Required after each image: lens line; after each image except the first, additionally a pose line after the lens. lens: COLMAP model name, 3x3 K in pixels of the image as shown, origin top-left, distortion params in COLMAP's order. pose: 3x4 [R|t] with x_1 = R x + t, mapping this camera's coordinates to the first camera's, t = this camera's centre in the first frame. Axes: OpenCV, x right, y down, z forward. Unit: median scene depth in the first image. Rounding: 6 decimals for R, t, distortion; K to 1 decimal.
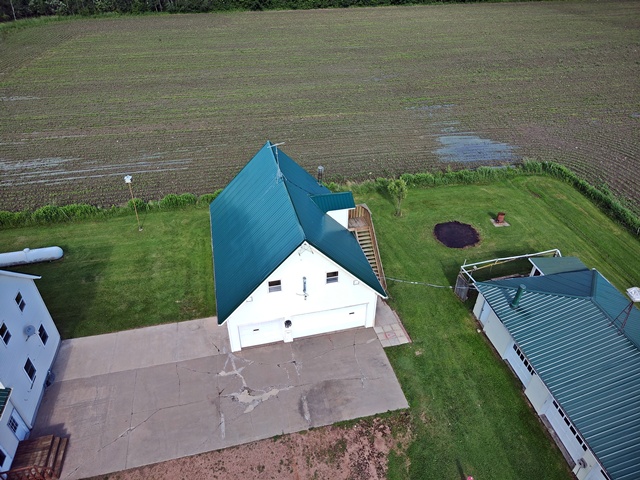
lens RADIAL K [[434.7, 0, 320.0], [0, 434.7, 240.0], [0, 0, 1]] dist [0.024124, -0.024103]
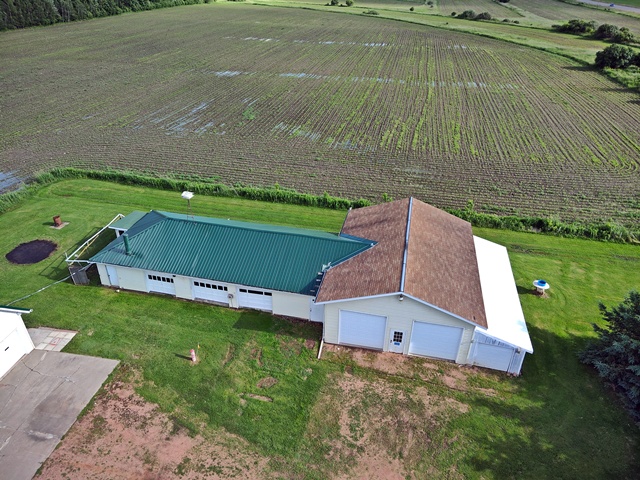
lens RADIAL K [[434.7, 0, 320.0], [0, 434.7, 240.0], [0, 0, 1]] dist [0.024124, -0.024103]
pose [[0.391509, -0.477532, 0.786564, -0.292315], [0.527866, 0.816716, 0.233095, 0.110112], [-0.753710, 0.323942, 0.571825, -0.141374]]
